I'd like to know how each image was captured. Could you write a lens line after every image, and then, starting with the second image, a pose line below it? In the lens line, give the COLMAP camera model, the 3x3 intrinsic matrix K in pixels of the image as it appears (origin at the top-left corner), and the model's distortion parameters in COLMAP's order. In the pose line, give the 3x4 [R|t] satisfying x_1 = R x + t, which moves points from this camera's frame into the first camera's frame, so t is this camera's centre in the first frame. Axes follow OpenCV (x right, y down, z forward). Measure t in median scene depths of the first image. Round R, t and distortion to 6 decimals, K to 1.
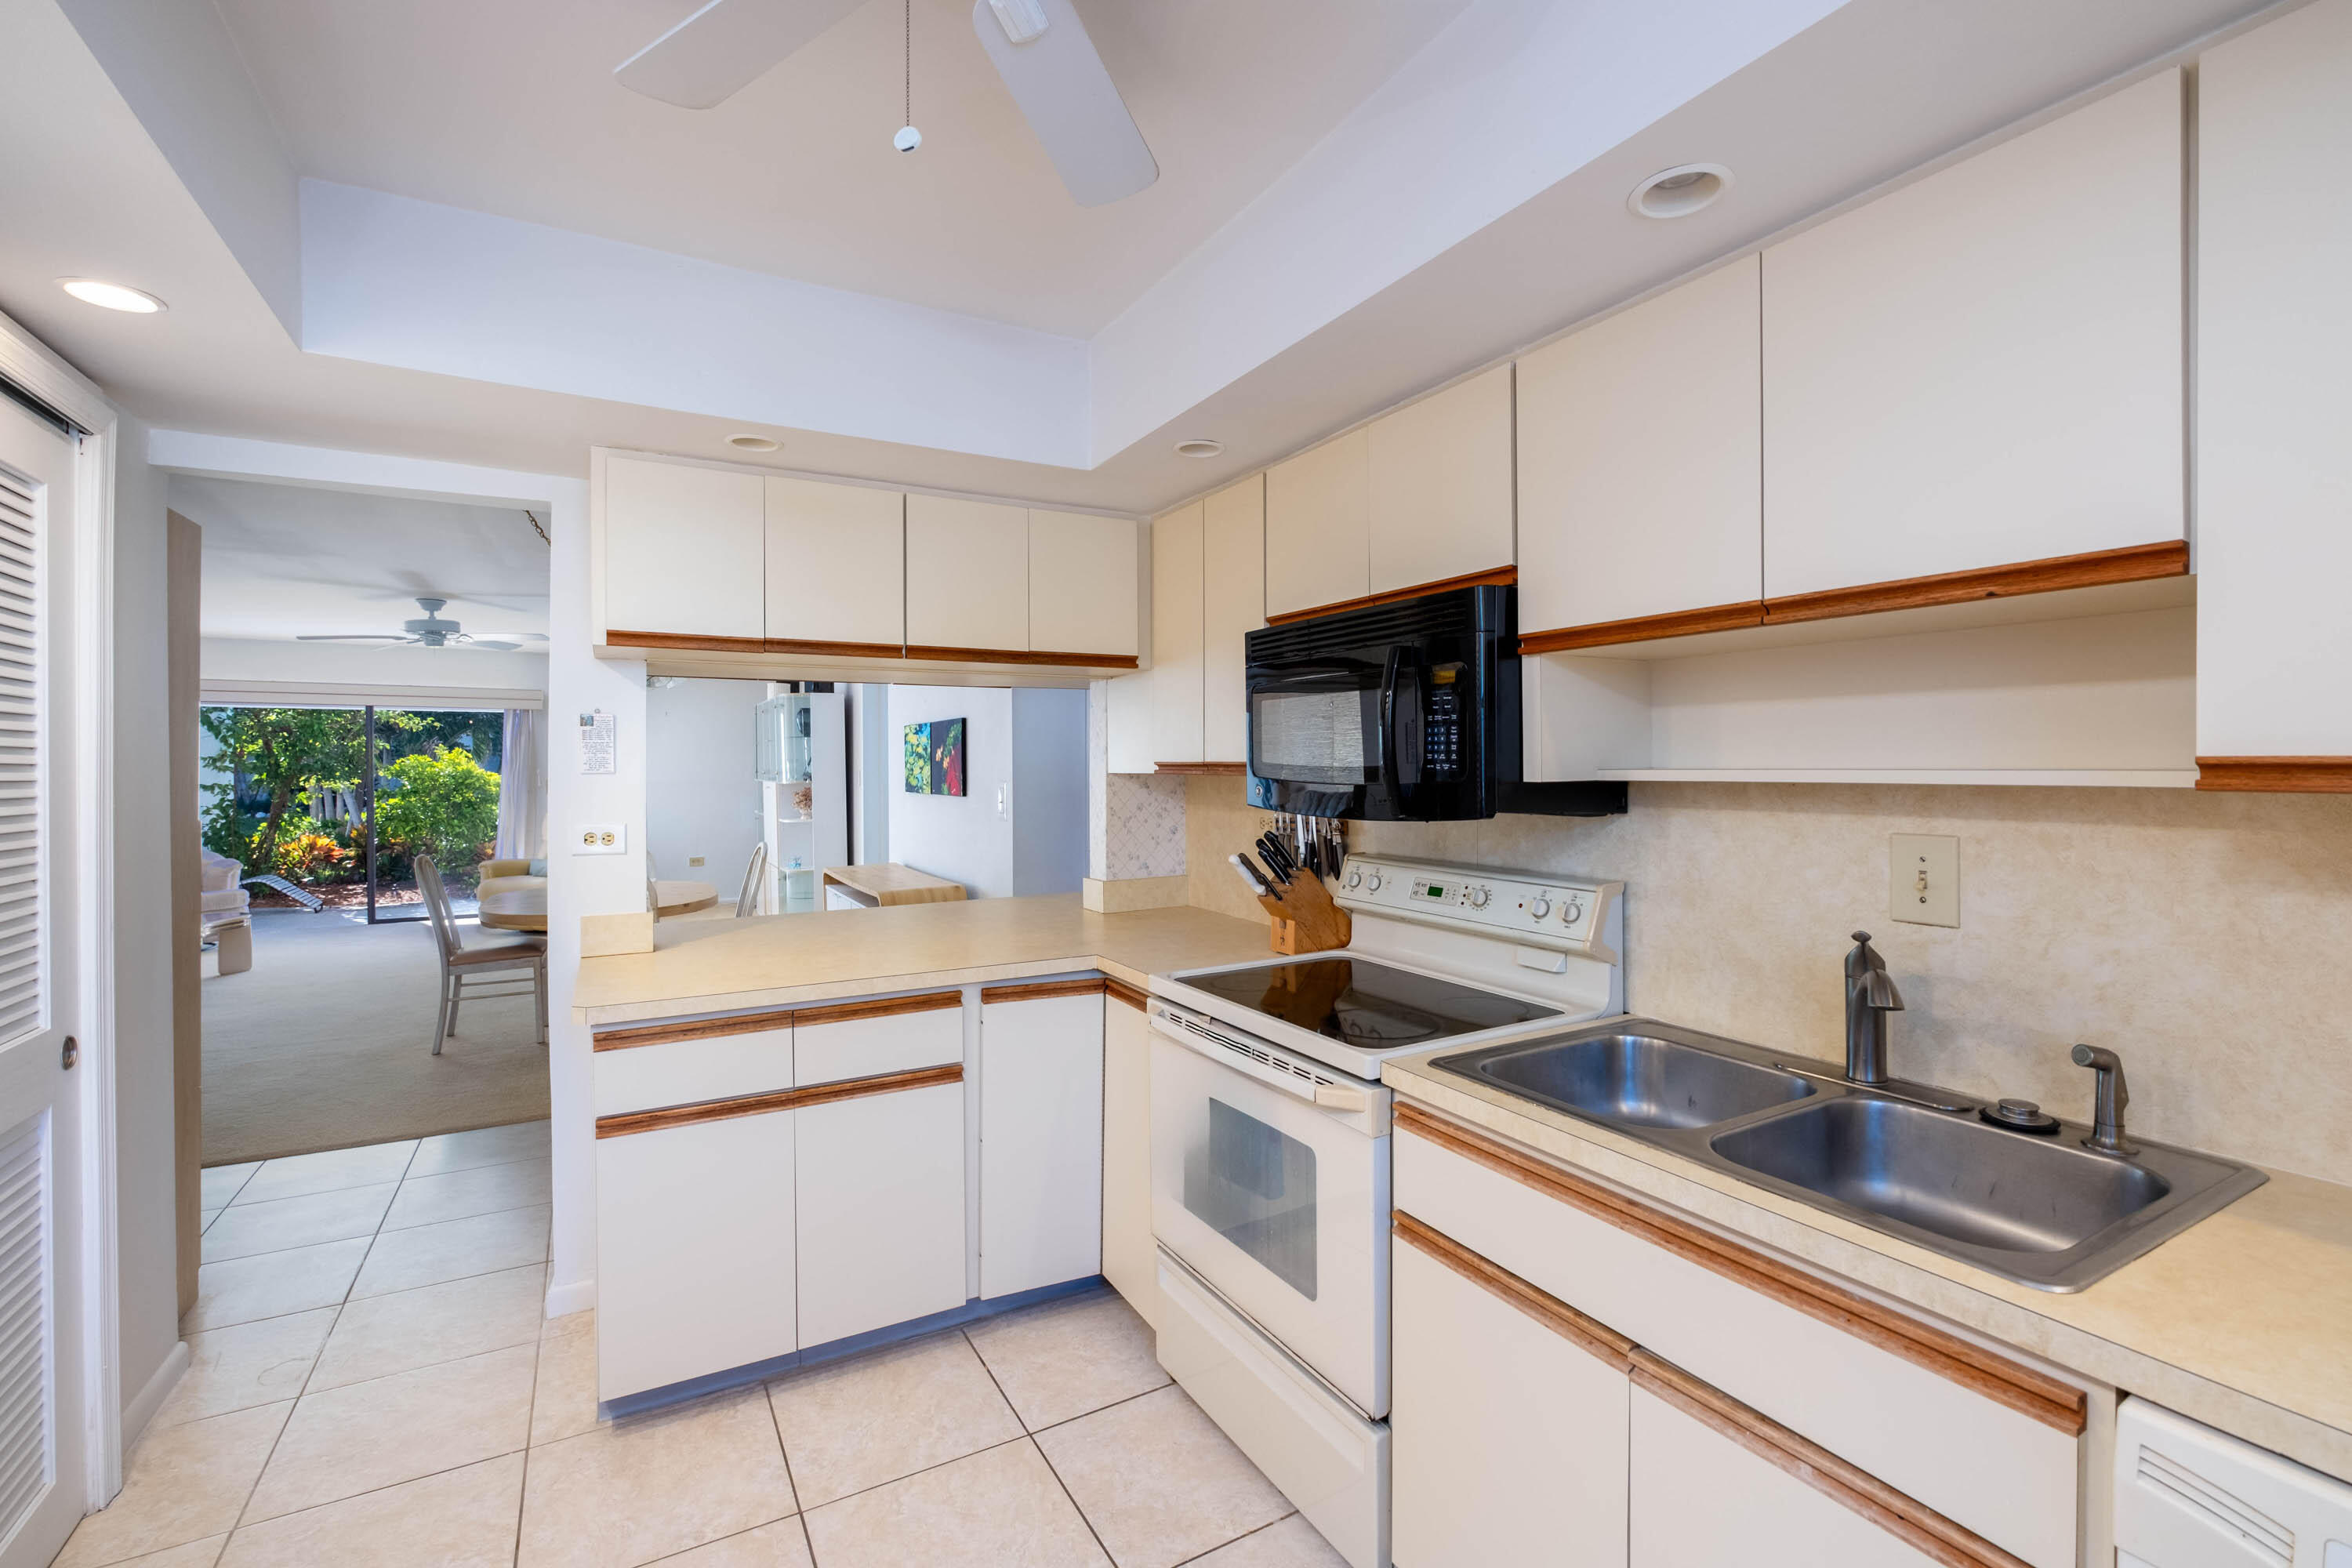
lens RADIAL K [[1010.8, 0, 1173.1], [0, 1010.8, 771.7], [0, 0, 1]] dist [-0.009372, -0.000104]
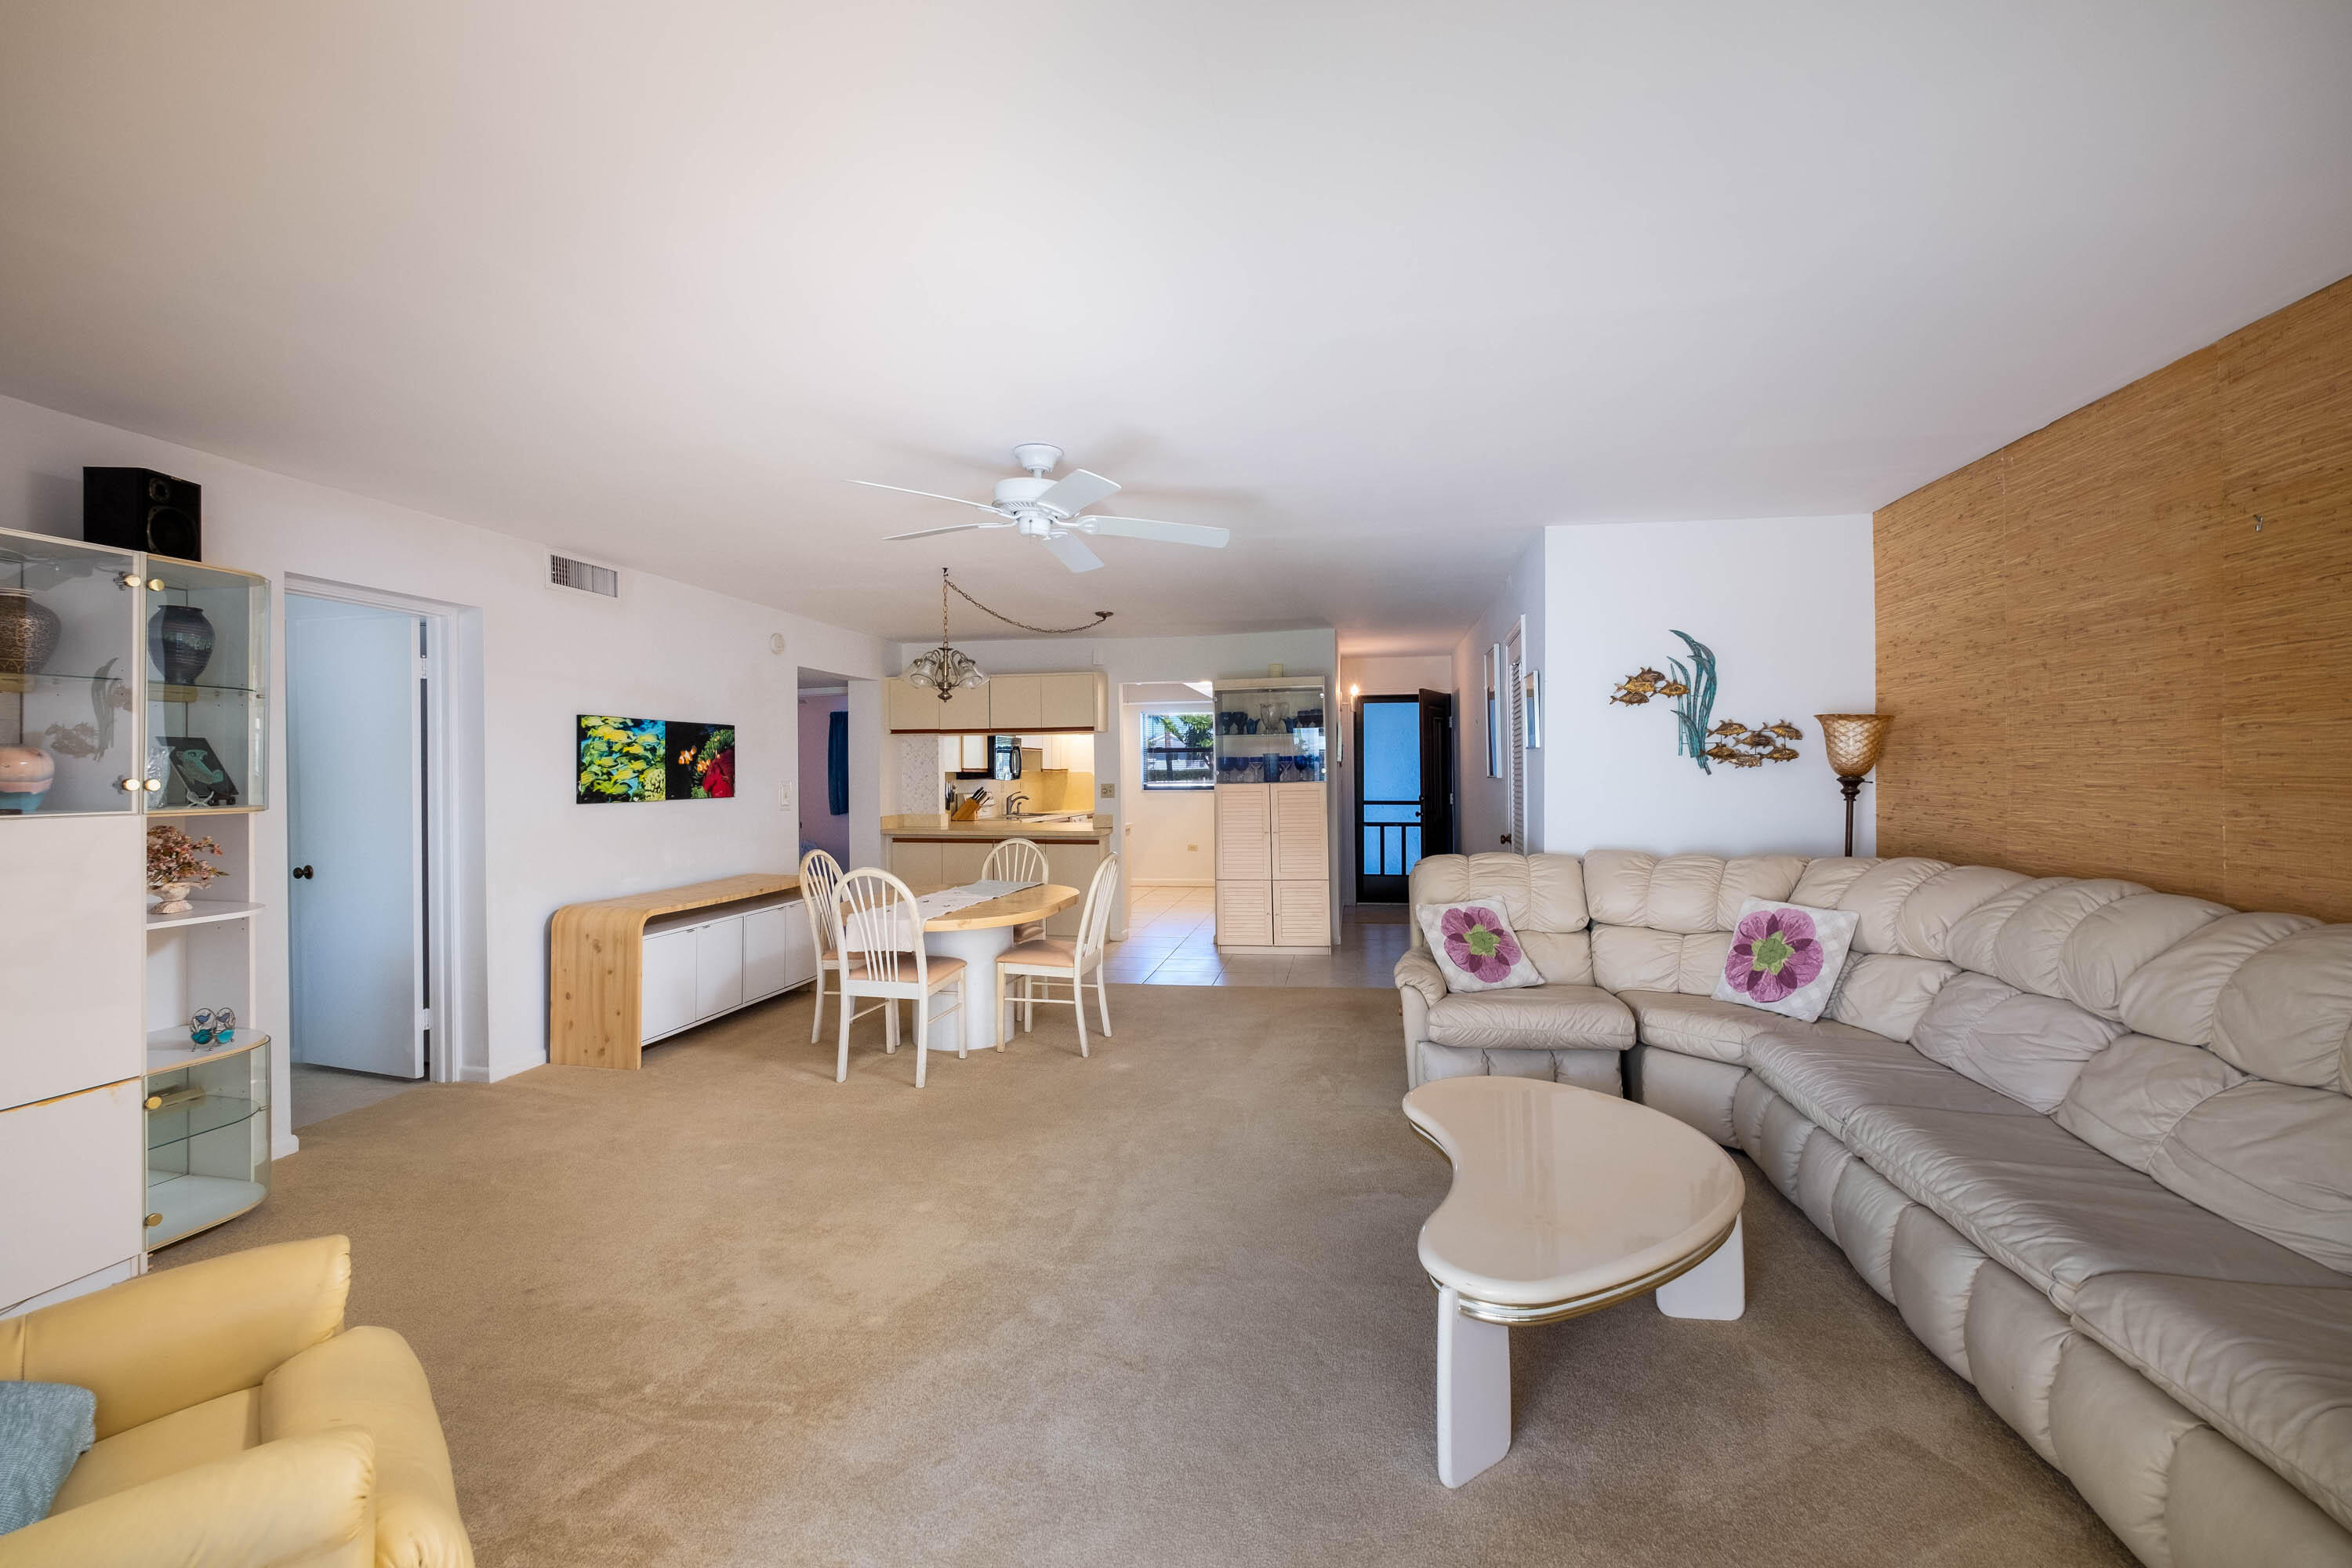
lens RADIAL K [[1010.8, 0, 1173.1], [0, 1010.8, 771.7], [0, 0, 1]] dist [-0.009372, -0.000104]
pose [[-0.769756, 0.010126, 0.638258, -1.197162], [0.016225, 0.999862, 0.003705, 0.000664], [-0.638132, 0.013208, -0.769813, 1.445346]]
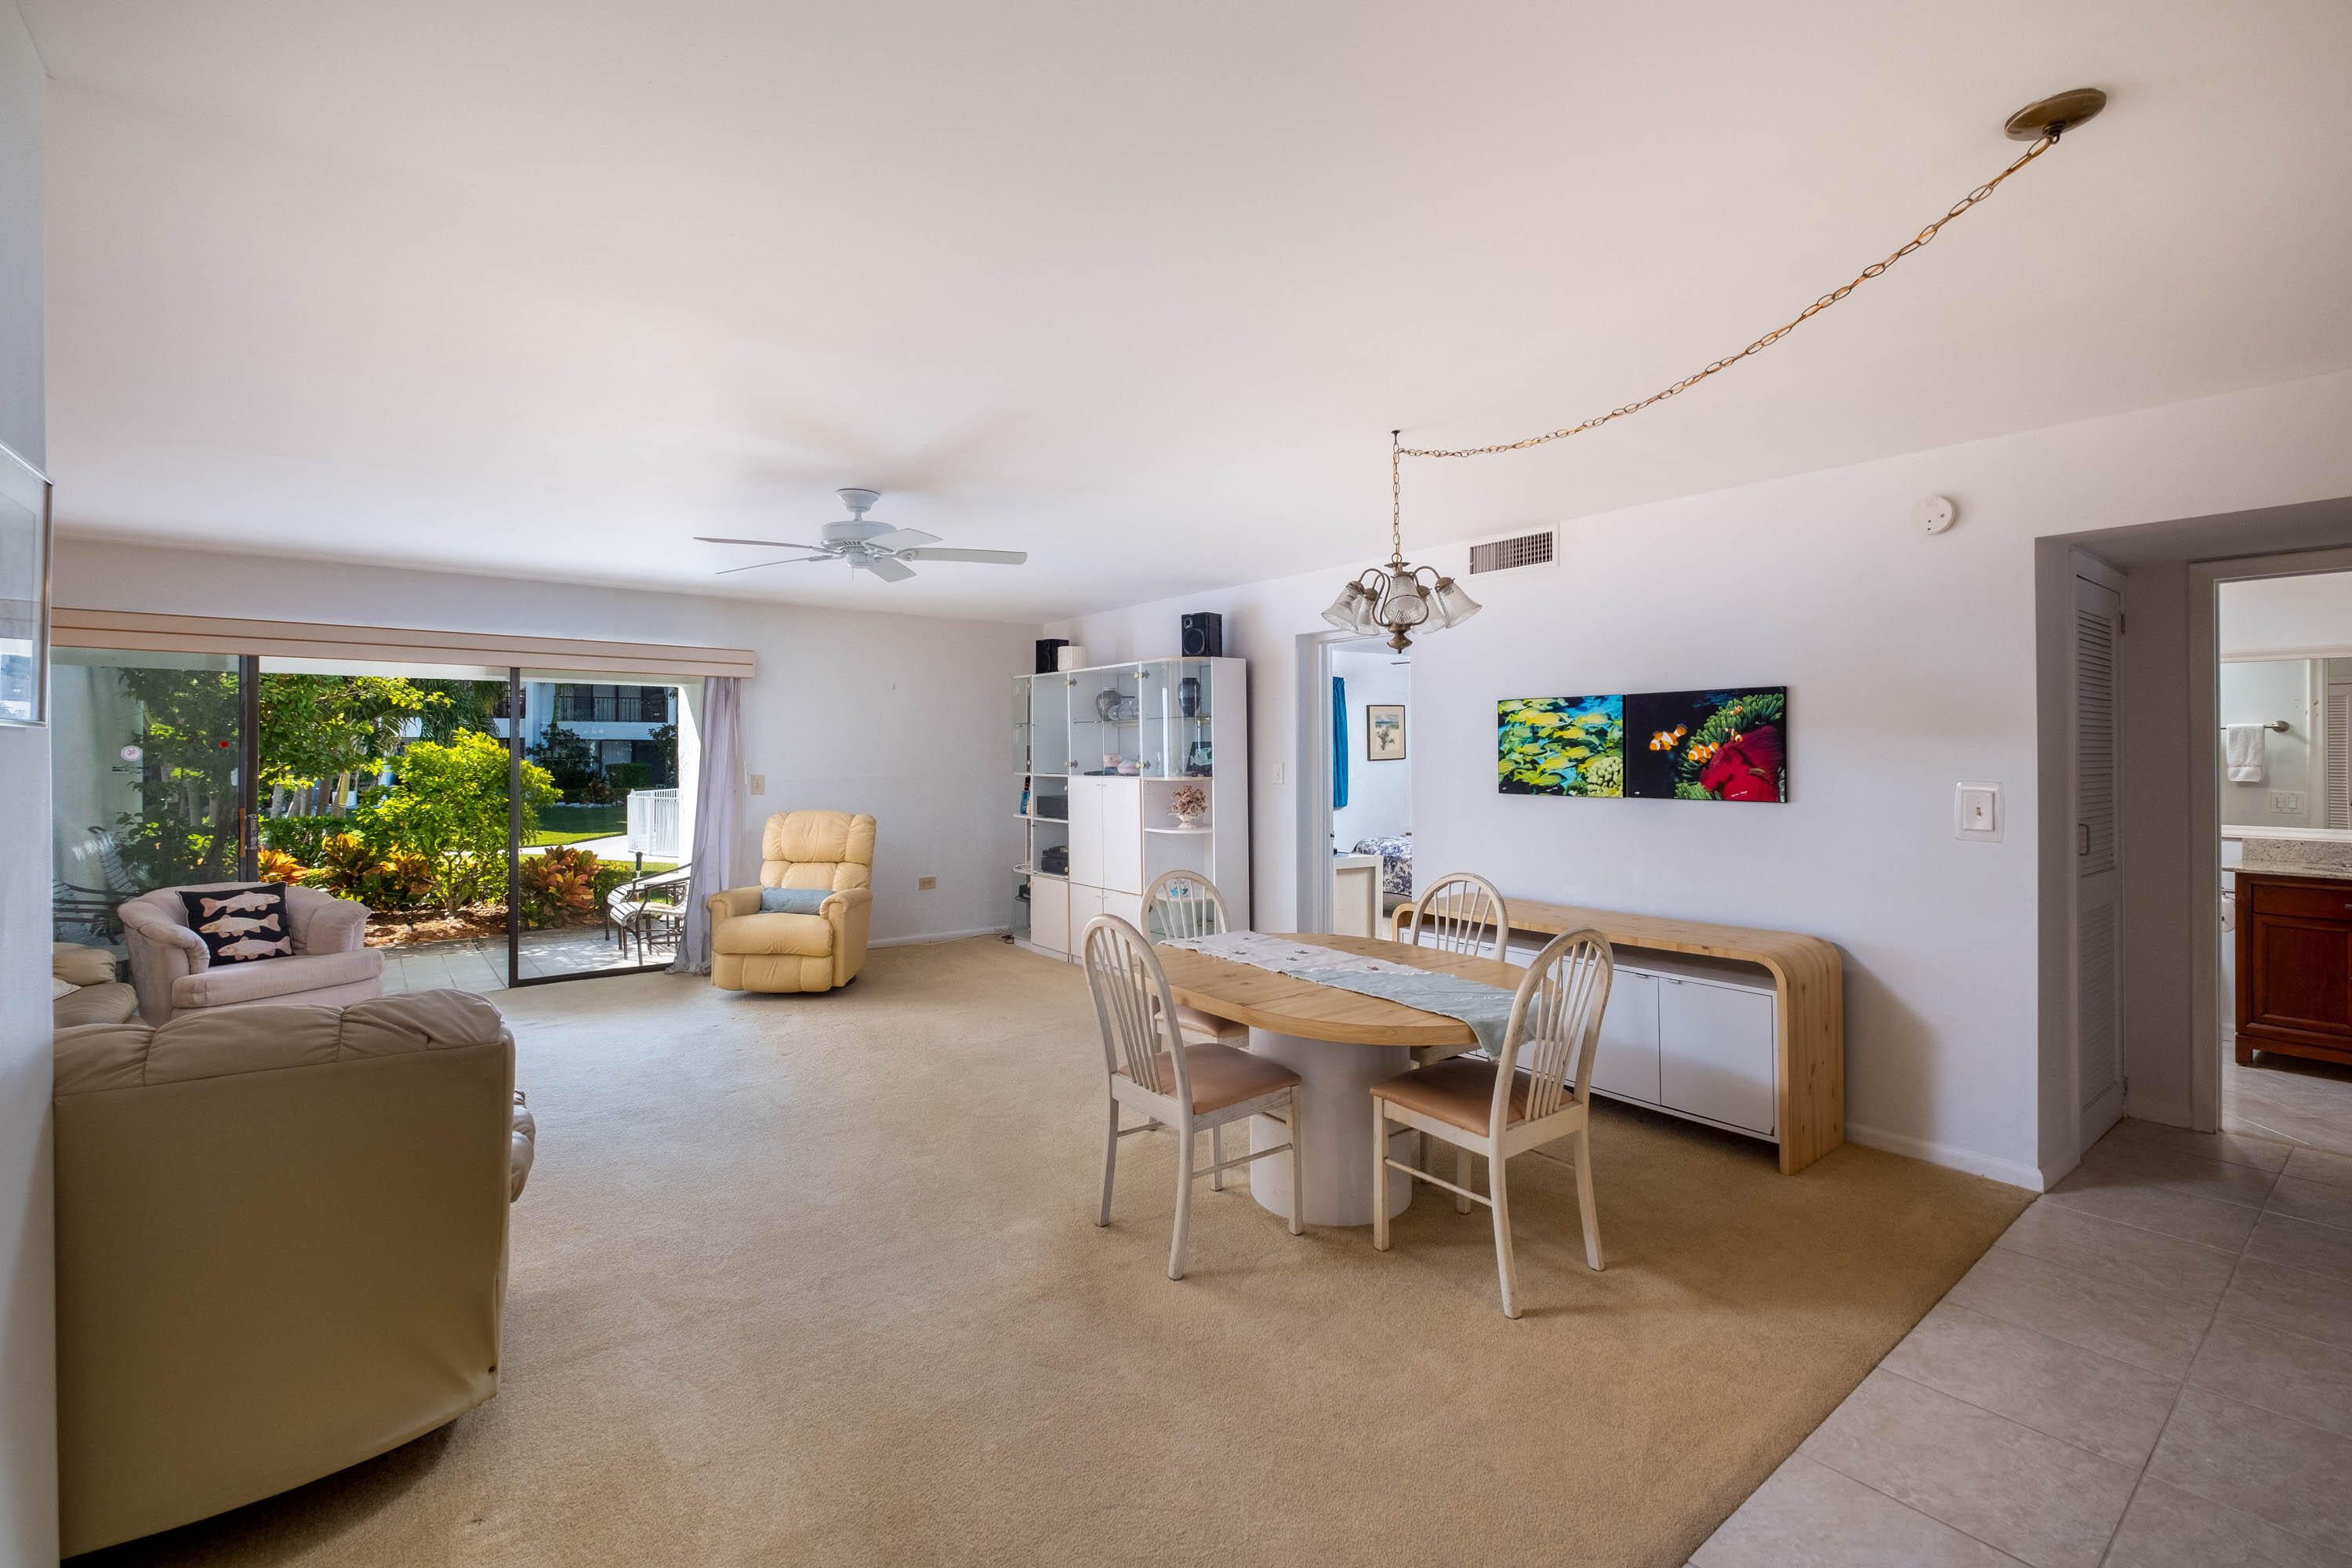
lens RADIAL K [[1044.4, 0, 1157.8], [0, 1044.4, 753.9], [0, 0, 1]] dist [0.016380, -0.000040]
pose [[0.991710, 0.000708, 0.128492, -0.668978], [0.000226, 0.999974, -0.007256, -0.002896], [-0.128493, 0.007224, 0.991684, 0.337839]]
